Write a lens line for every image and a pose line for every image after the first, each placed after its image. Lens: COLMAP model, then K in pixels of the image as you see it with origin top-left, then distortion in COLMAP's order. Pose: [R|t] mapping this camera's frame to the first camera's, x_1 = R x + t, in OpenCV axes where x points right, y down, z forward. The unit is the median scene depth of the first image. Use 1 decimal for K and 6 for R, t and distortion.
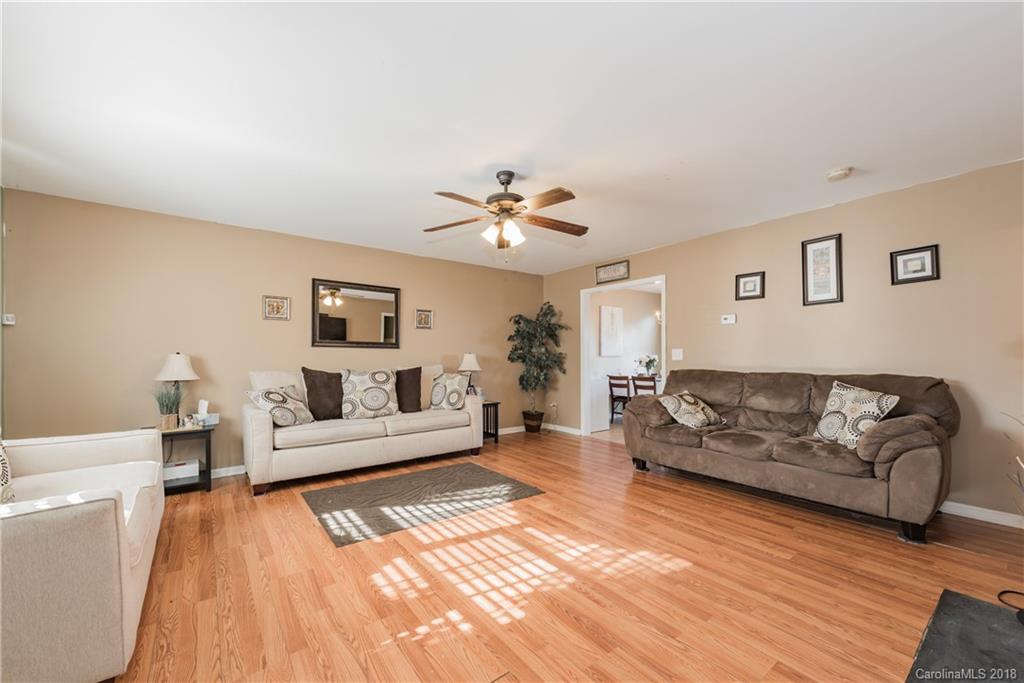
lens RADIAL K [[402.5, 0, 509.2], [0, 402.5, 357.9], [0, 0, 1]] dist [0.019264, -0.000747]
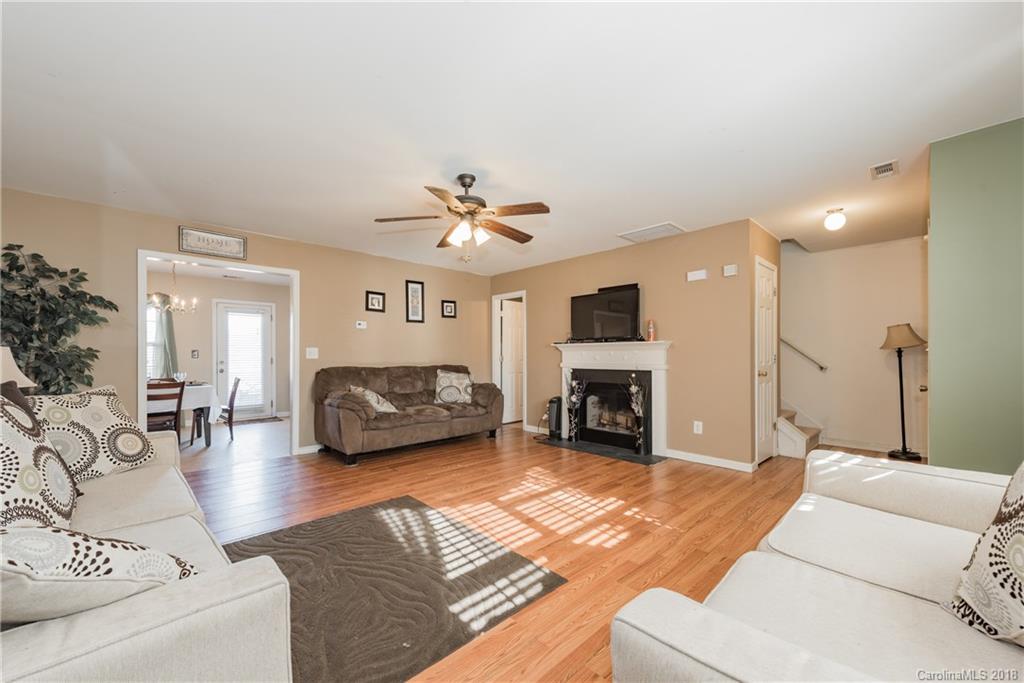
lens RADIAL K [[402.5, 0, 503.7], [0, 402.5, 349.2], [0, 0, 1]] dist [0.019264, -0.000747]
pose [[-0.110160, 0.018911, 0.993734, -1.137396], [0.002595, 0.999821, -0.018739, 0.004188], [-0.993910, 0.000514, -0.110190, 1.117819]]
